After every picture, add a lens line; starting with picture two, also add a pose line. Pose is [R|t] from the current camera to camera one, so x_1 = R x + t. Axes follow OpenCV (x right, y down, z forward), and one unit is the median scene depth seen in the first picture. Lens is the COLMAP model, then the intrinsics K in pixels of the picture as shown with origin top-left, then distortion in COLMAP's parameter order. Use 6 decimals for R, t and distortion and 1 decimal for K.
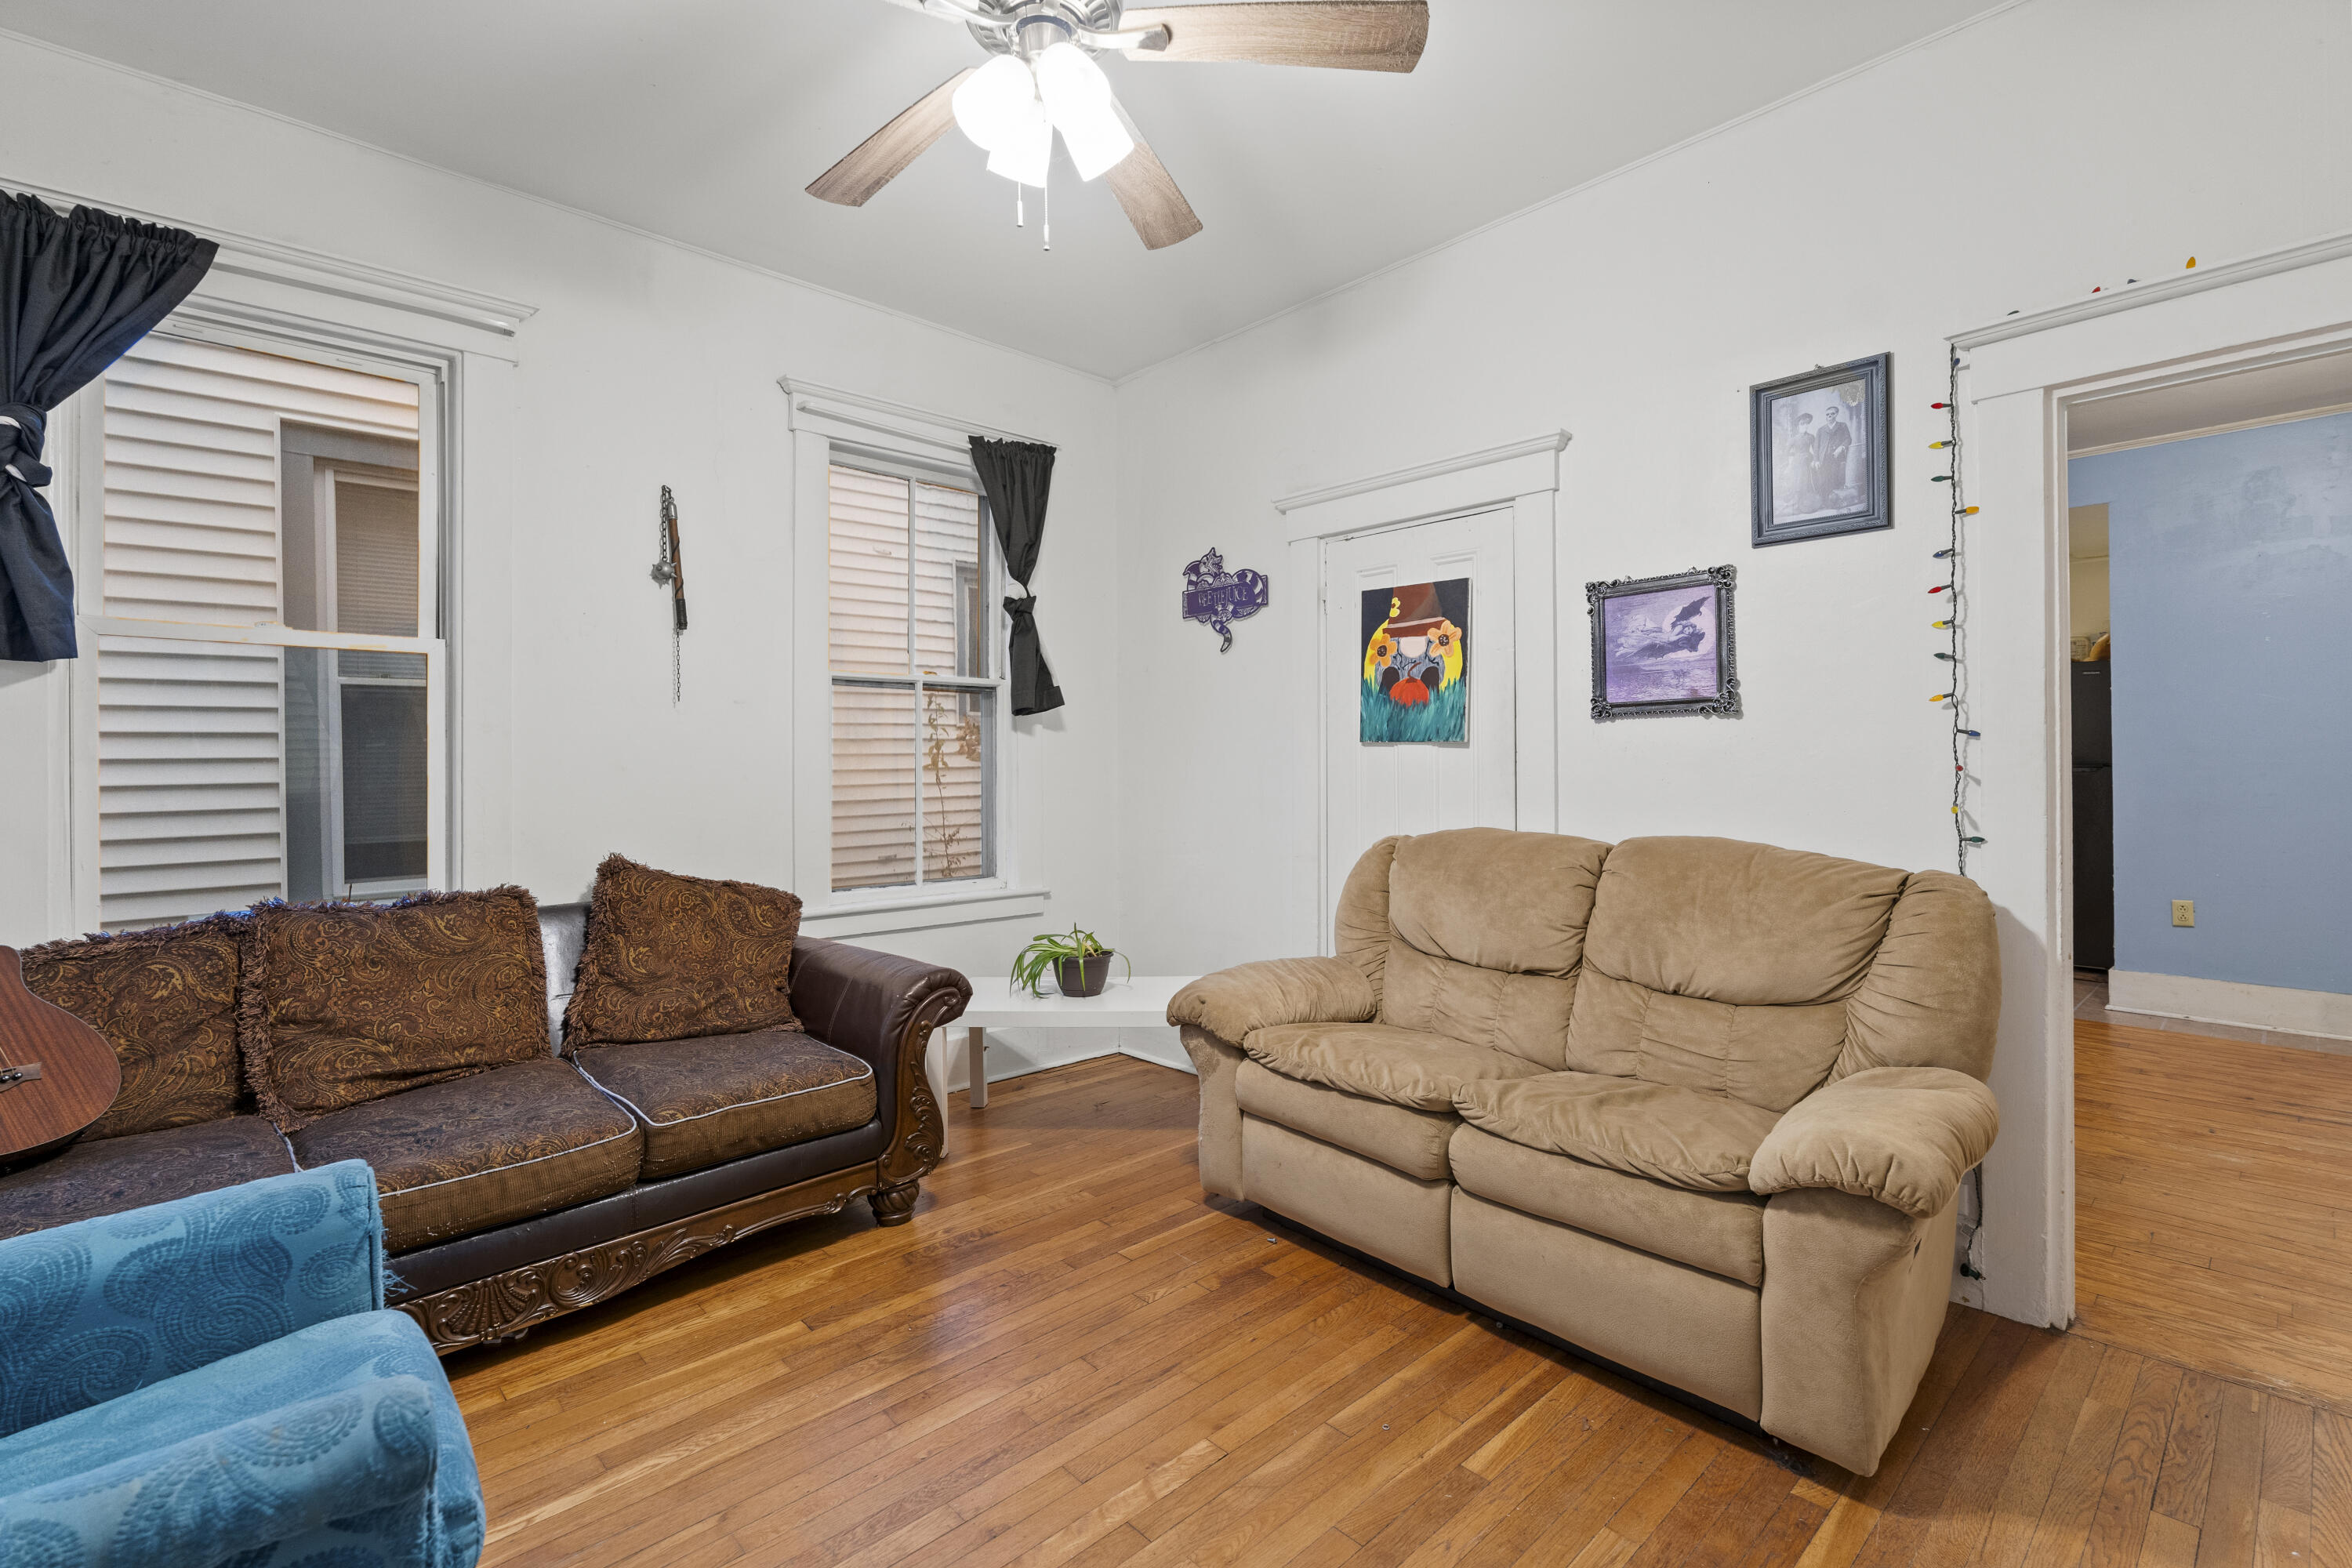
lens RADIAL K [[1064.9, 0, 1183.6], [0, 1064.9, 753.4], [0, 0, 1]] dist [0.000428, 0.006761]
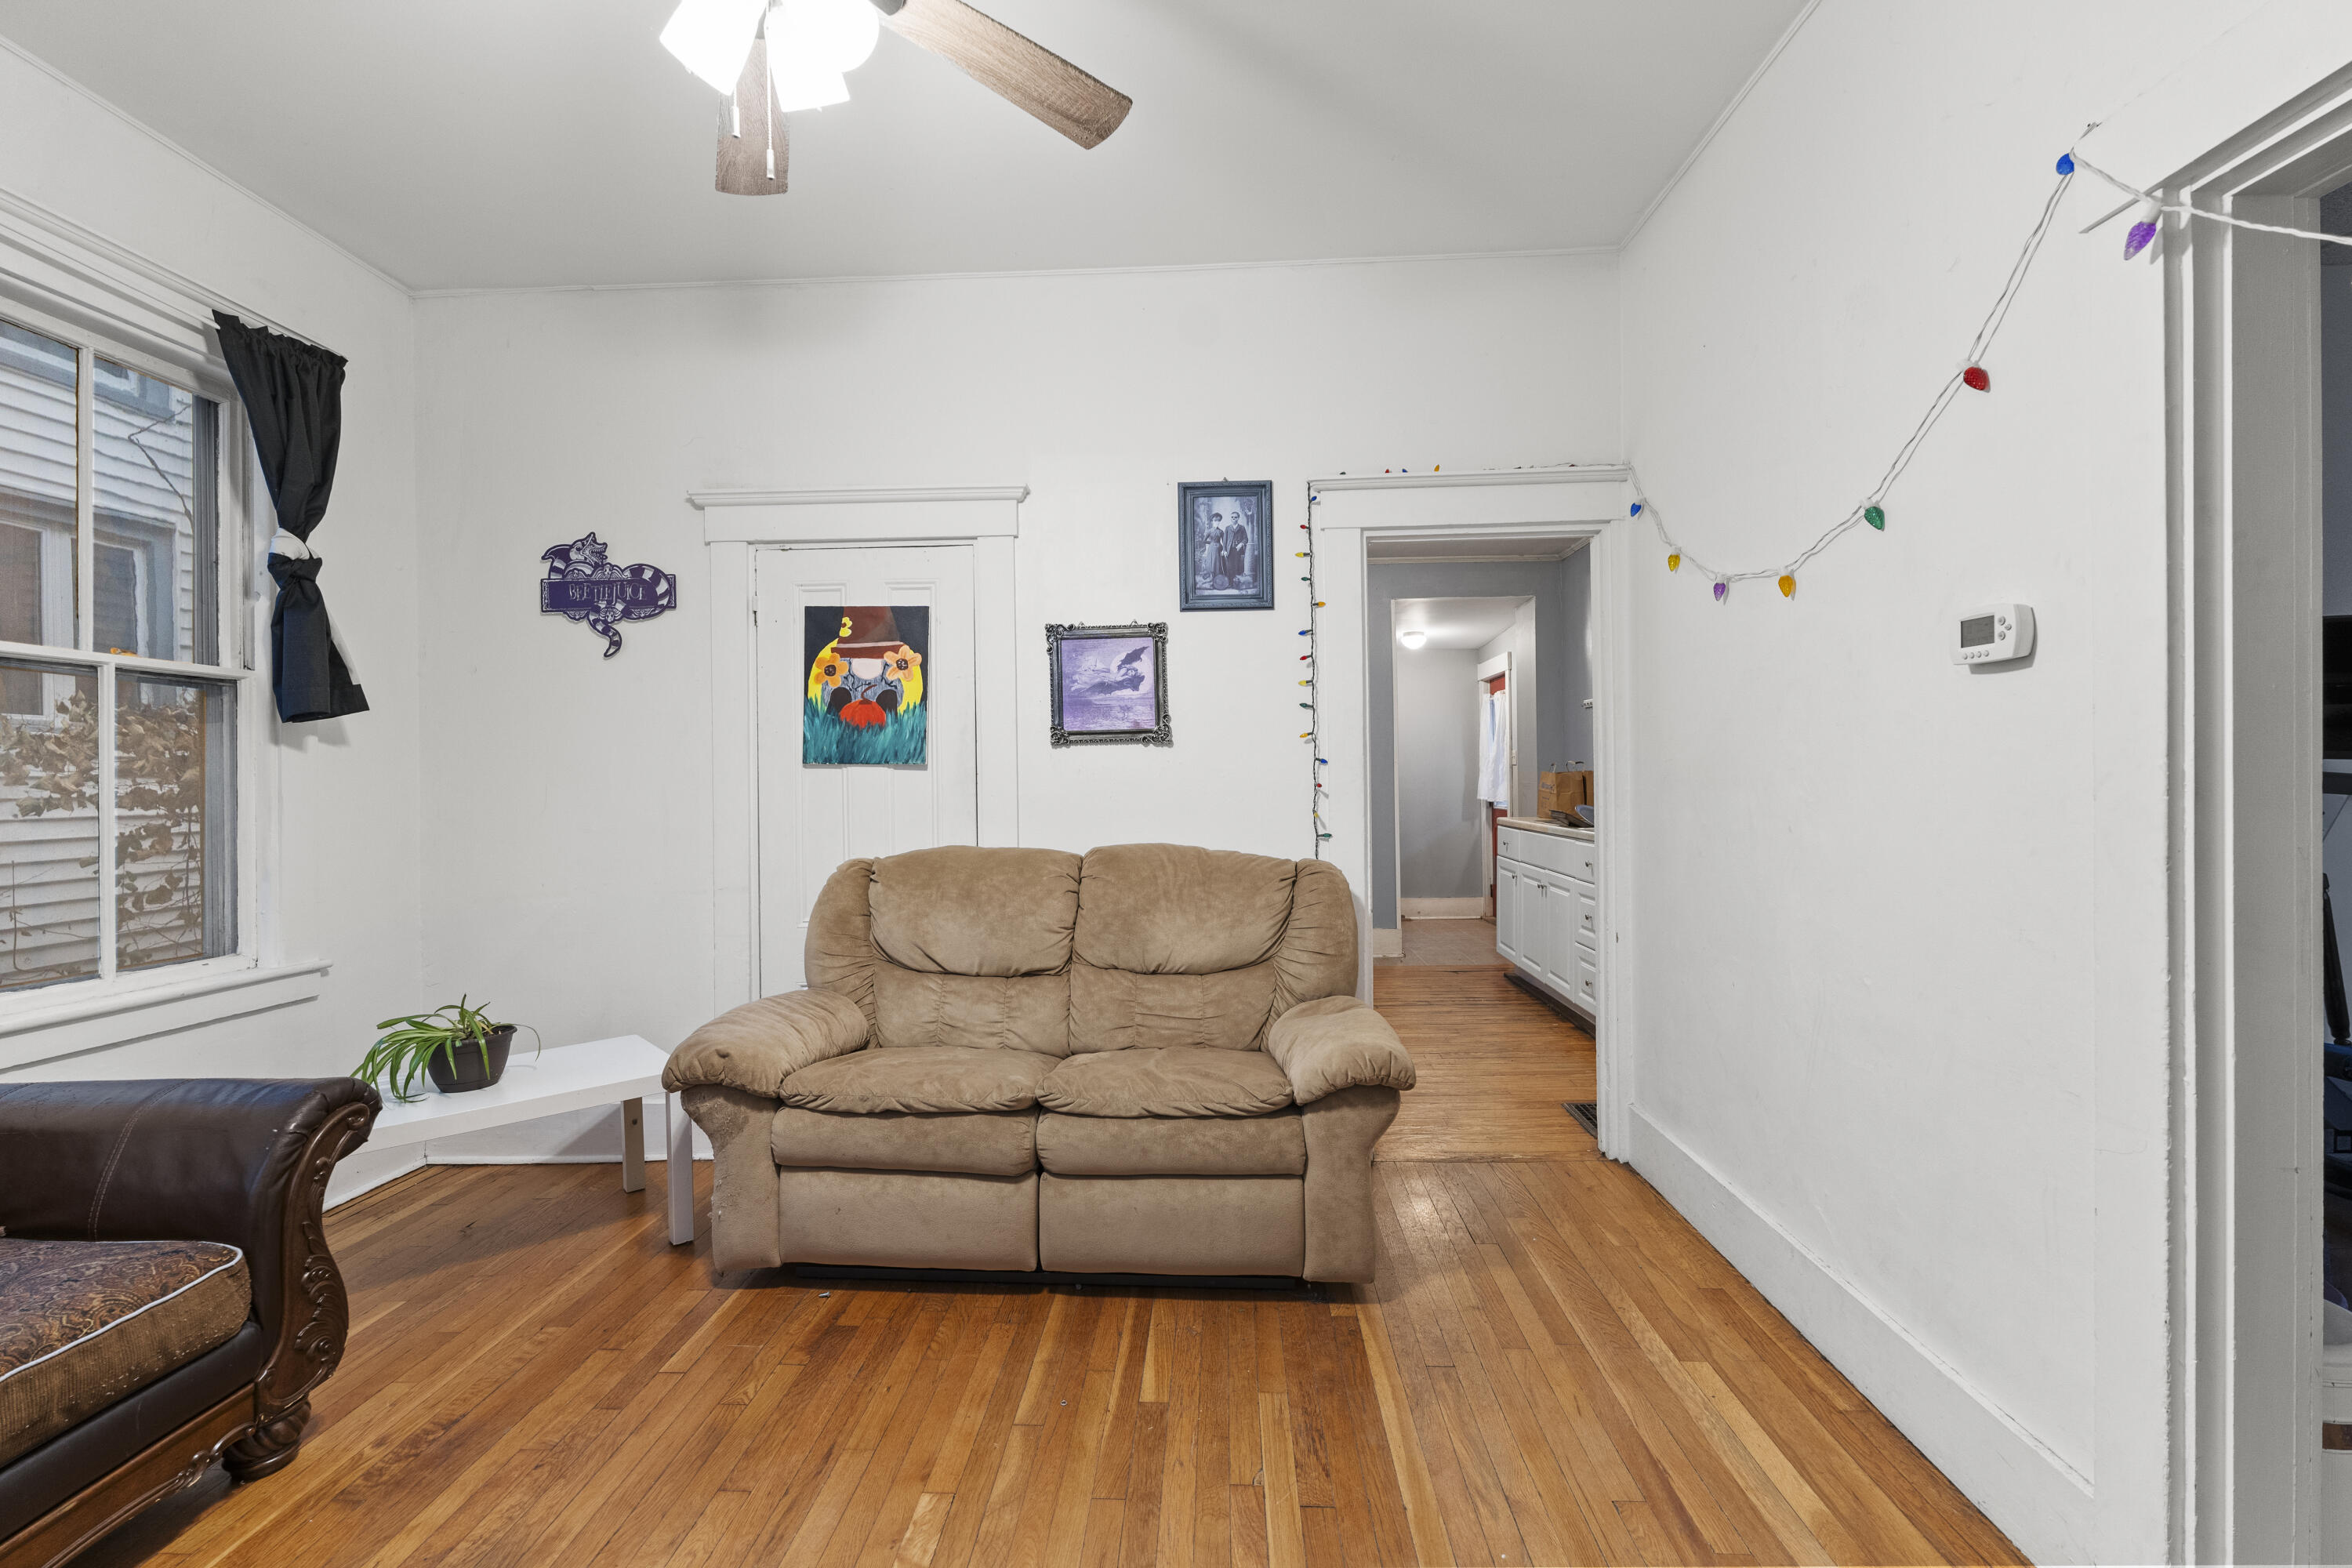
lens RADIAL K [[1056.2, 0, 1172.3], [0, 1056.2, 774.5], [0, 0, 1]] dist [-0.002765, 0.006501]
pose [[0.710355, 0.003337, 0.703835, -0.342568], [0.001817, 0.999977, -0.006574, 0.007346], [-0.703841, 0.005949, 0.710333, 0.121719]]
